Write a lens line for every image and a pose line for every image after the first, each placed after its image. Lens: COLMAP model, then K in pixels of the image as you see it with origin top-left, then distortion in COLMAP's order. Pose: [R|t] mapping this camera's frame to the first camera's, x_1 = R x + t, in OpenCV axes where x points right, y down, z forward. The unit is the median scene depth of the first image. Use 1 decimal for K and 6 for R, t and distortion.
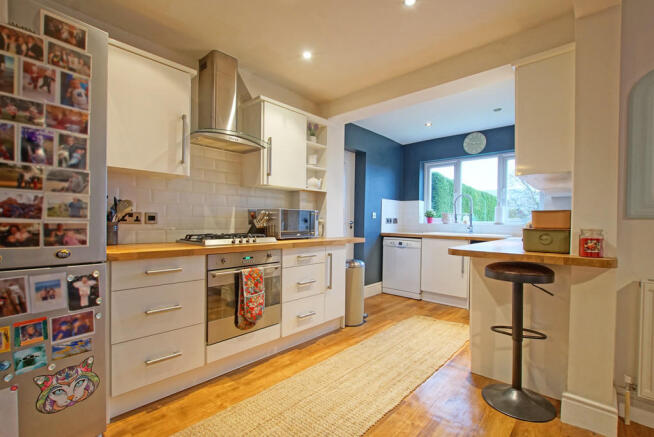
lens RADIAL K [[298.2, 0, 323.9], [0, 298.2, 222.7], [0, 0, 1]] dist [-0.026773, 0.000236]
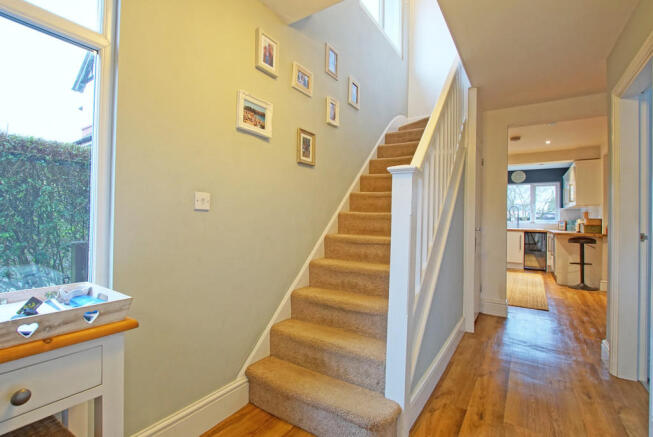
lens RADIAL K [[297.8, 0, 323.4], [0, 297.8, 222.7], [0, 0, 1]] dist [-0.026773, 0.000236]
pose [[0.989077, -0.001701, 0.147390, -1.226619], [0.000561, 0.999970, 0.007776, -0.014194], [-0.147398, -0.007608, 0.989048, -0.768148]]
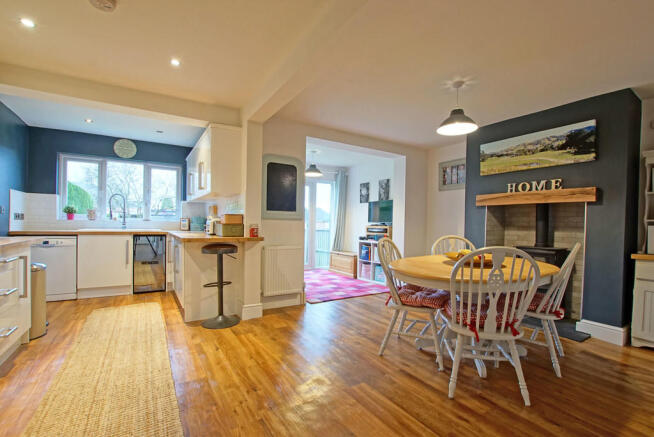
lens RADIAL K [[298.2, 0, 323.9], [0, 298.2, 222.7], [0, 0, 1]] dist [-0.026773, 0.000236]
pose [[0.263437, -0.006609, 0.964654, -0.508184], [-0.008405, 0.999923, 0.009146, -0.005494], [-0.964640, -0.010518, 0.263361, -0.034470]]
